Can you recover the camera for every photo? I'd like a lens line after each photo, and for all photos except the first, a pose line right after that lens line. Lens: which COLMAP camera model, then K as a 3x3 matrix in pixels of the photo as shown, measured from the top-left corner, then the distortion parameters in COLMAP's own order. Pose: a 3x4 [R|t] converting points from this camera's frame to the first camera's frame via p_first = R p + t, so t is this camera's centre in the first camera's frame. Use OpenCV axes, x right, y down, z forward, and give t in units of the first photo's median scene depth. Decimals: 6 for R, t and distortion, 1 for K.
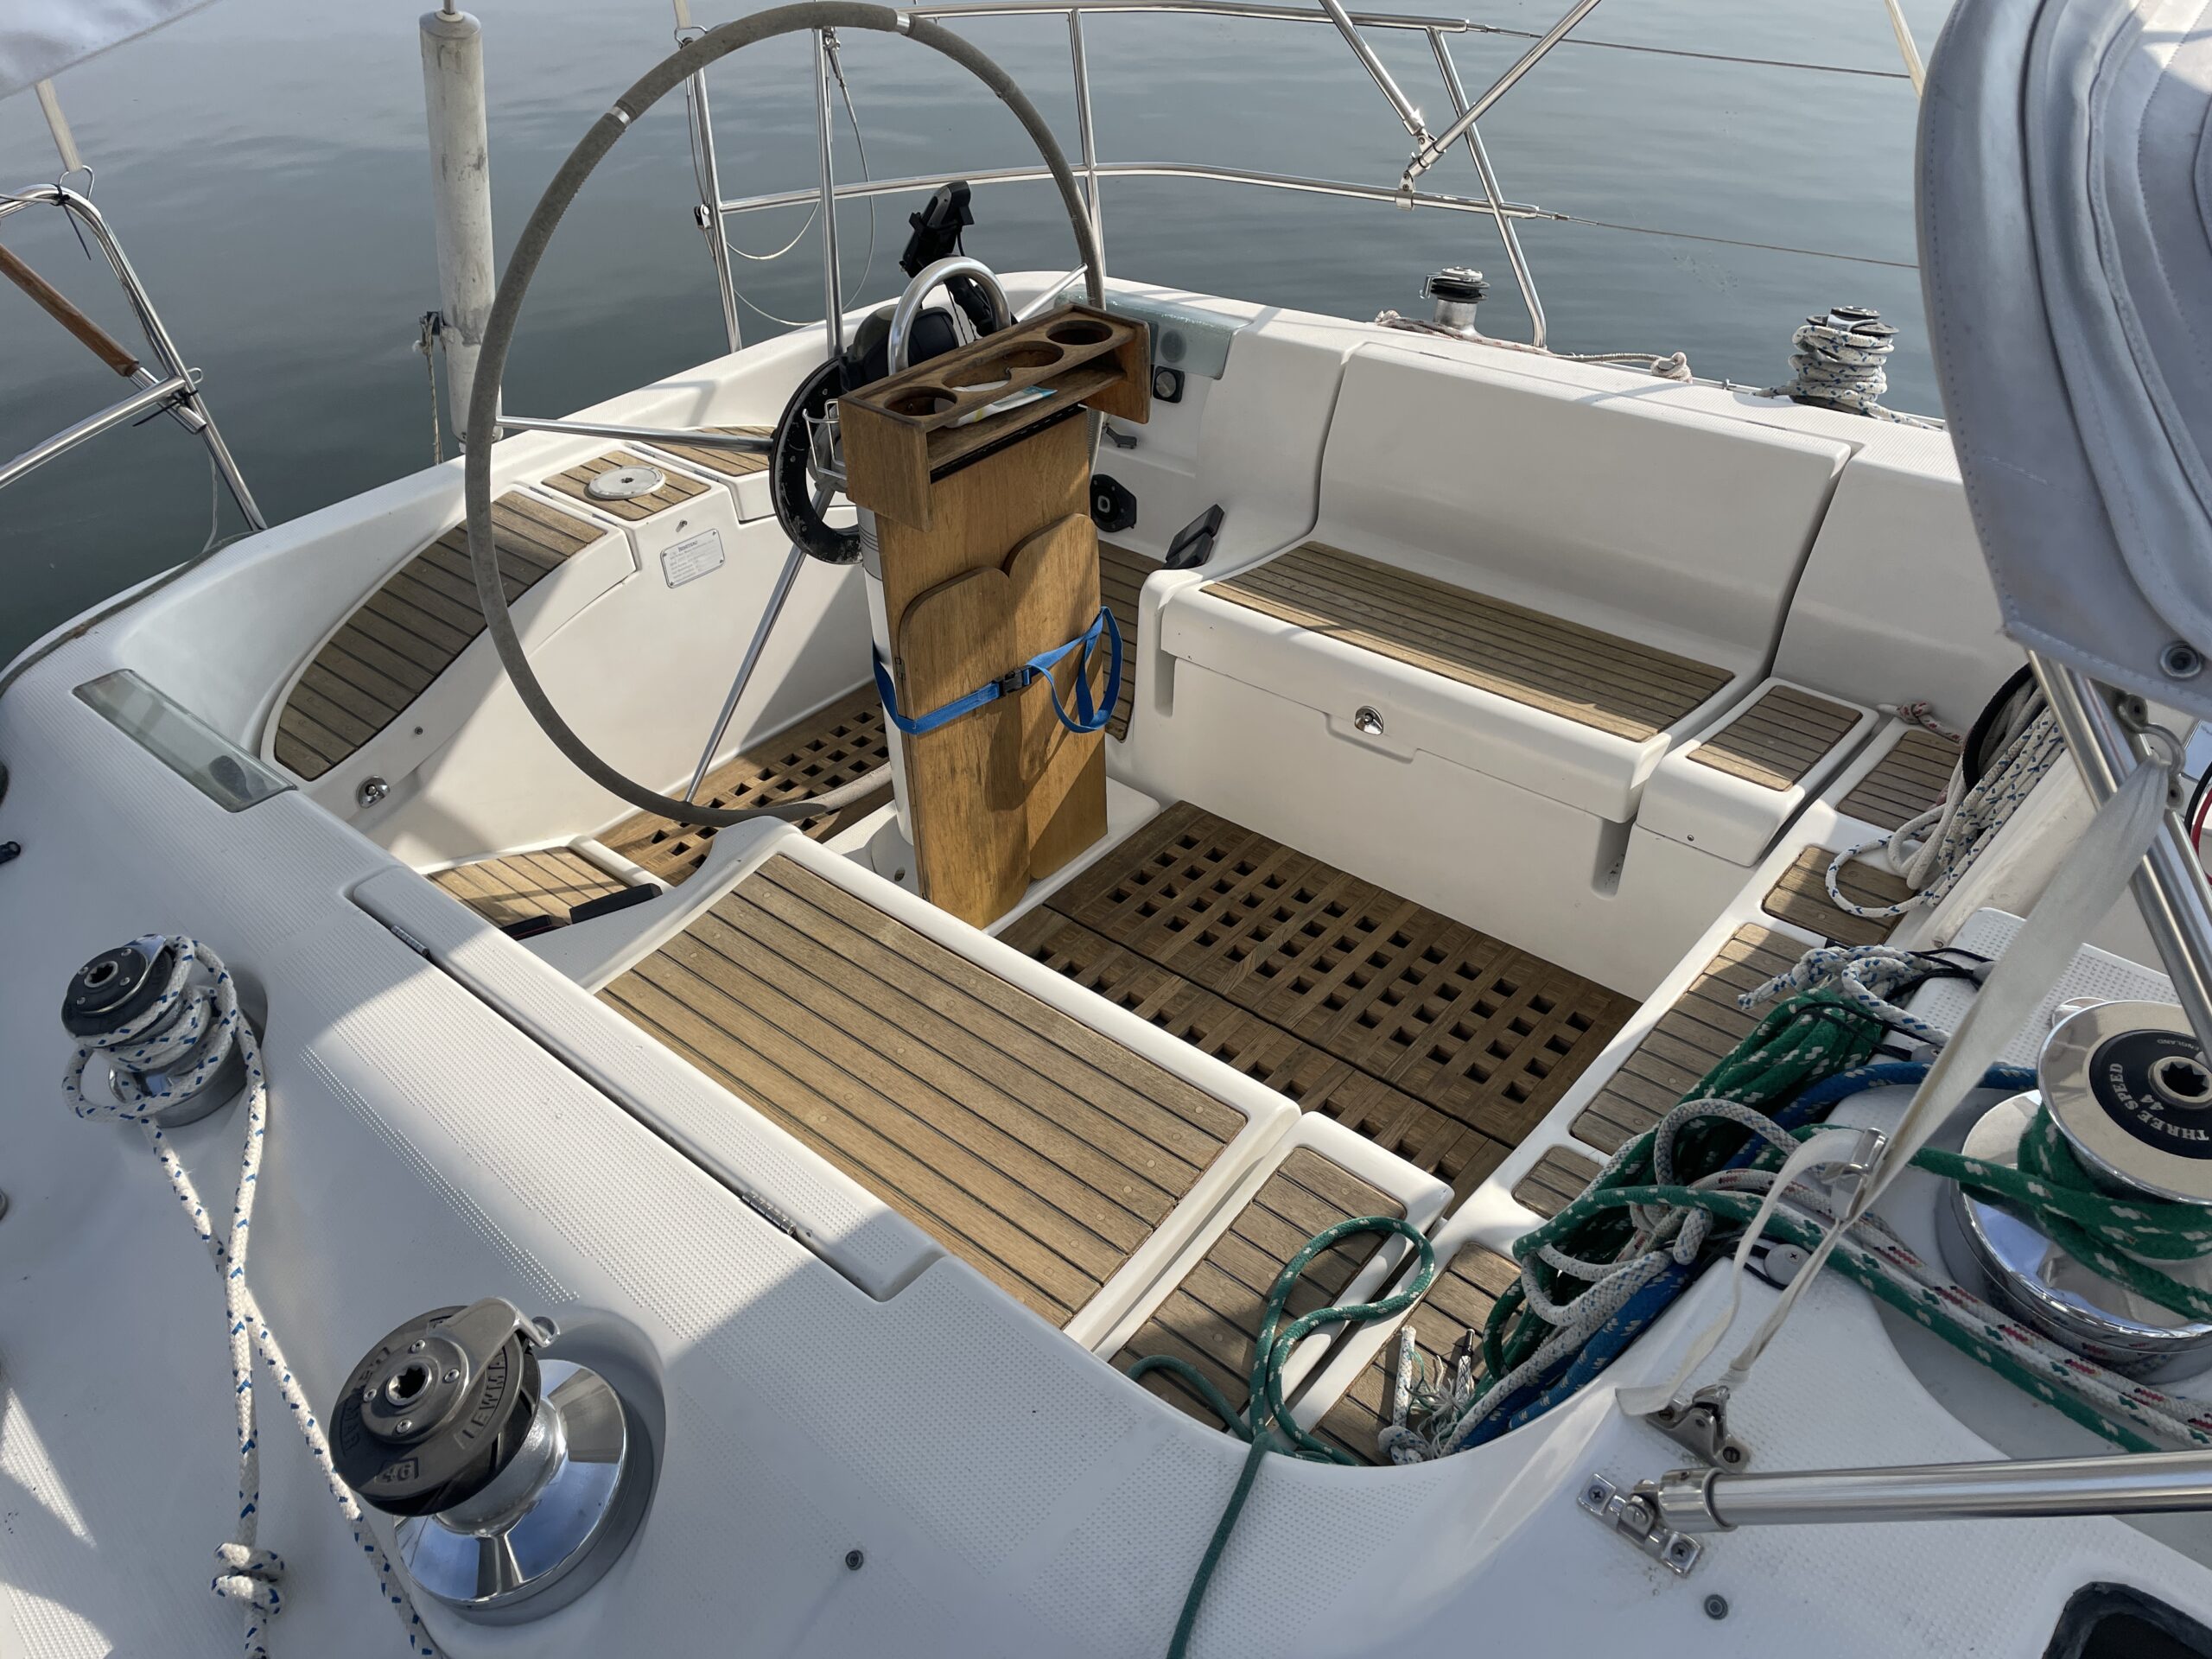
lens RADIAL K [[1702.5, 0, 1108.7], [0, 1702.5, 837.1], [0, 0, 1]] dist [0.084944, -0.113750]
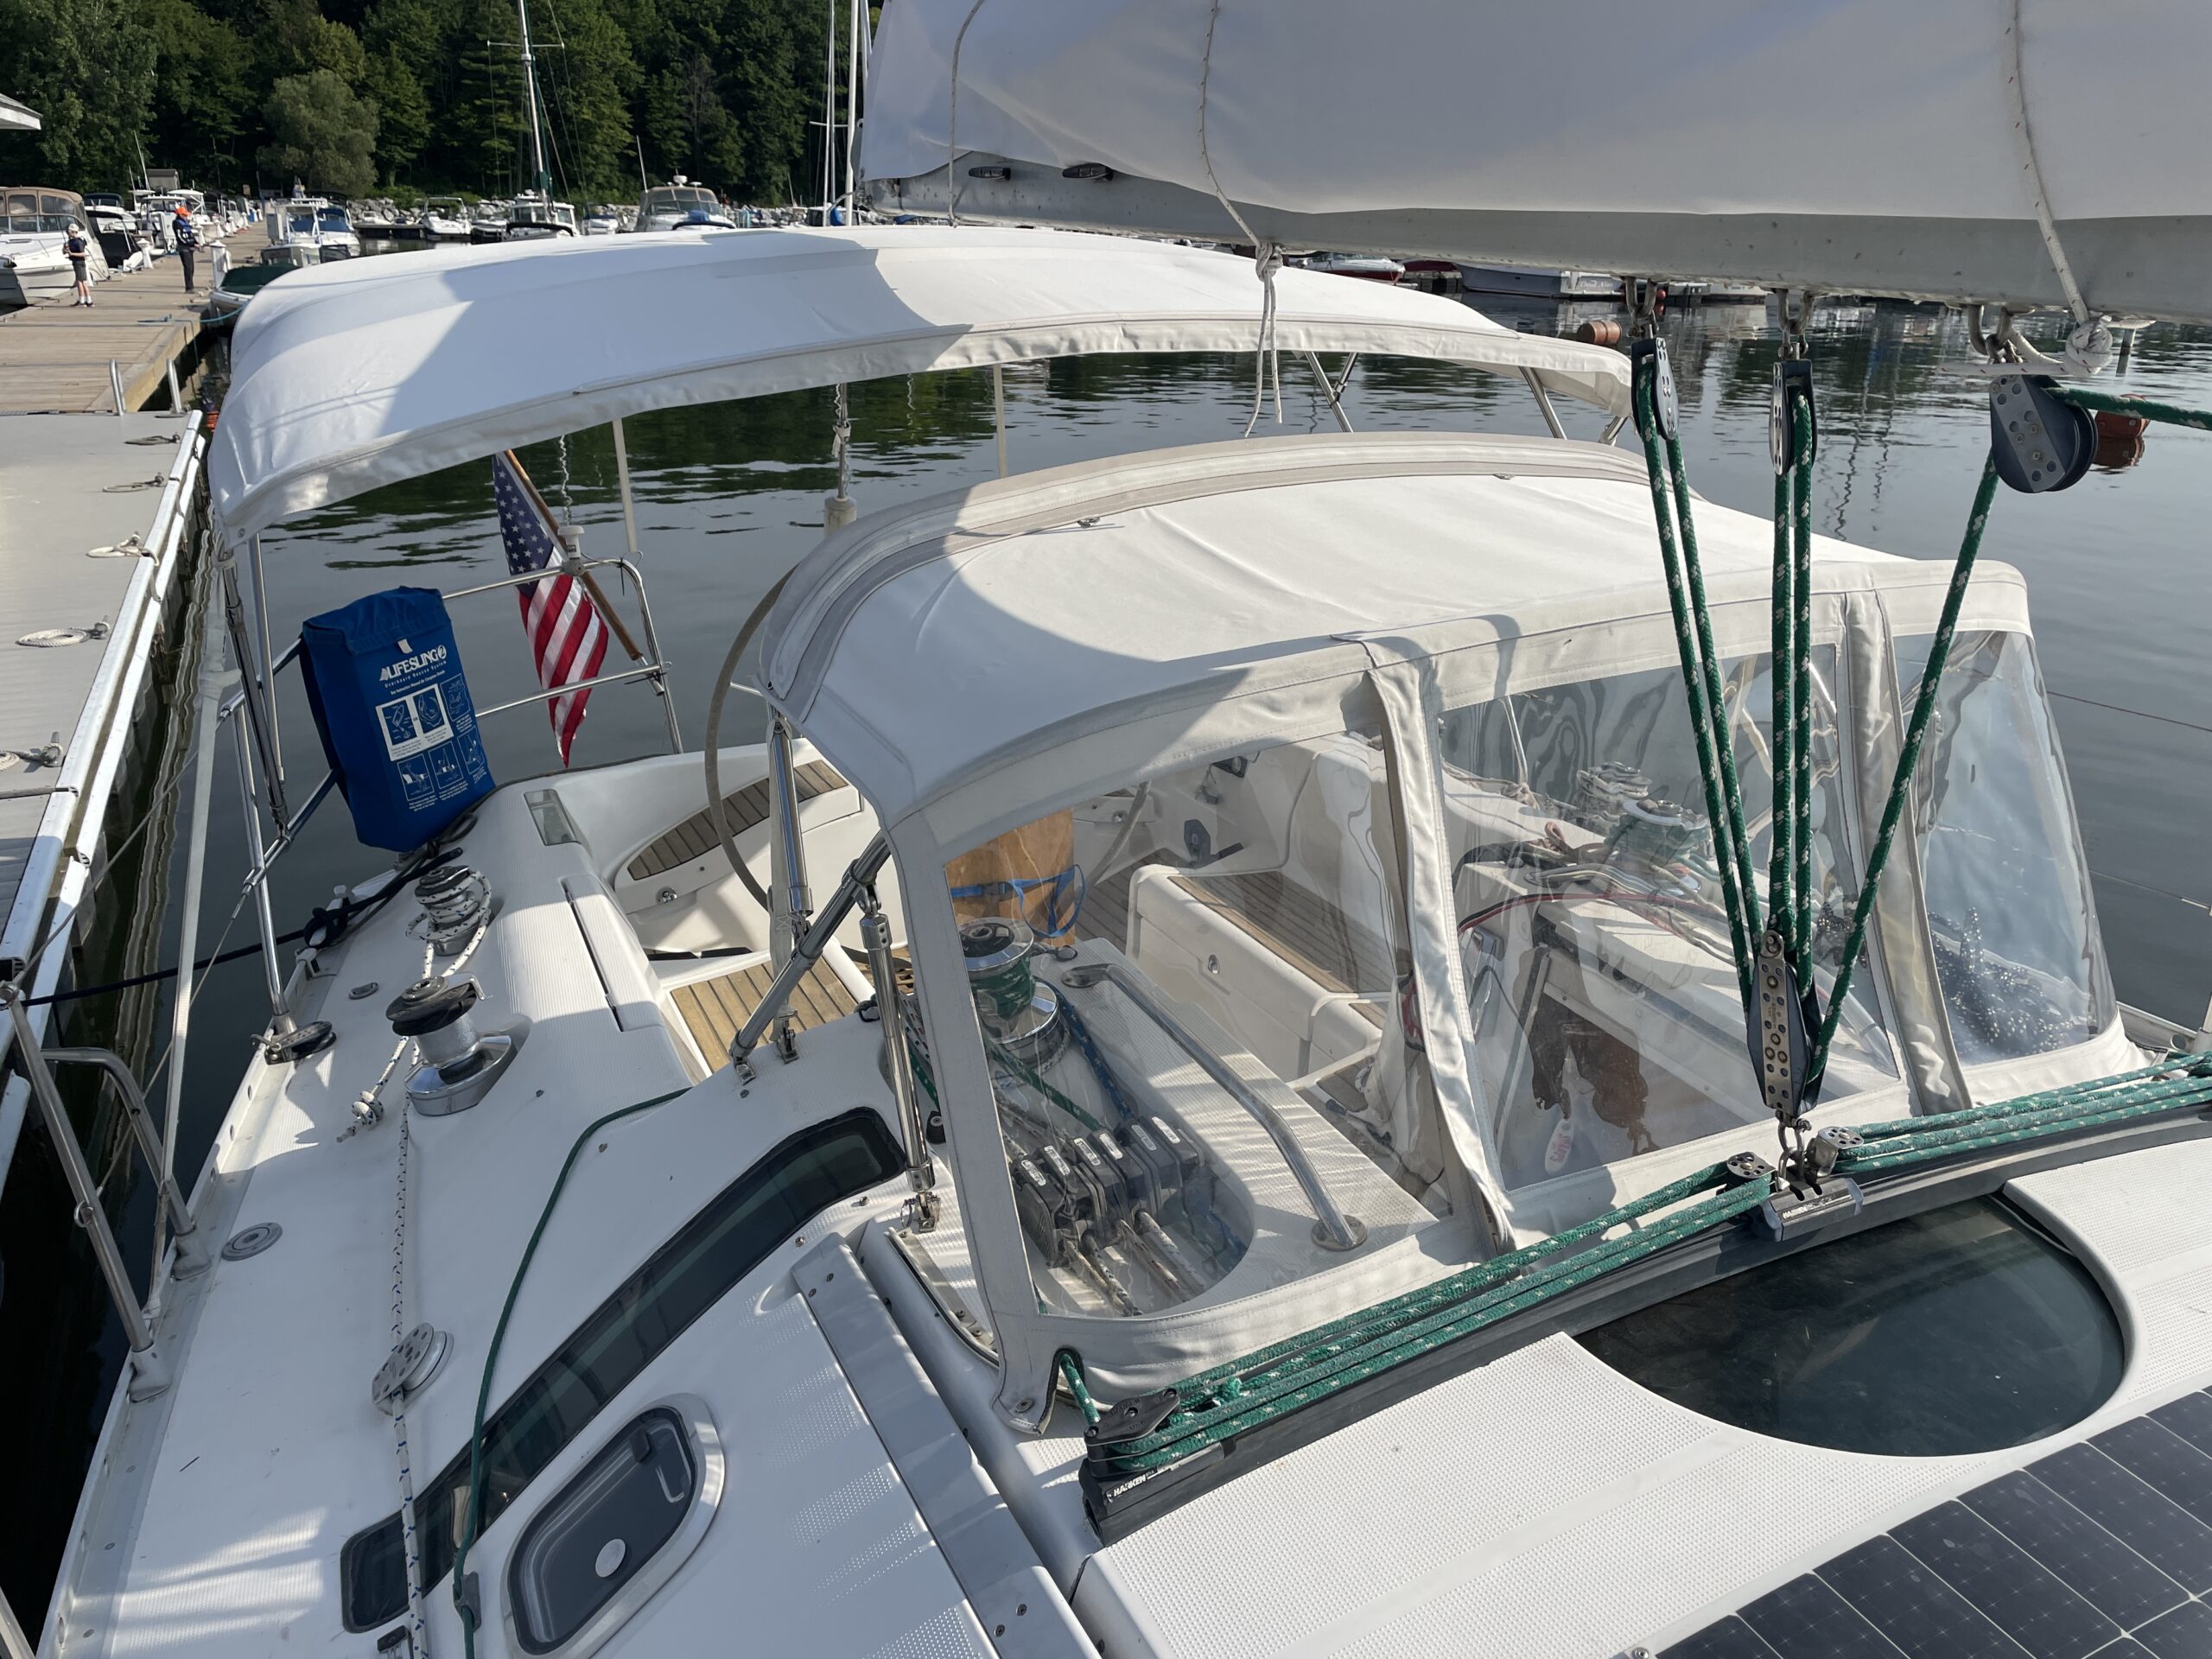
lens RADIAL K [[1702.5, 0, 1108.7], [0, 1702.5, 837.1], [0, 0, 1]] dist [0.084944, -0.113750]
pose [[0.916111, 0.167188, -0.364402, 0.593711], [-0.258580, 0.940989, -0.218348, 0.178372], [0.306393, 0.294259, 0.905282, -0.432571]]
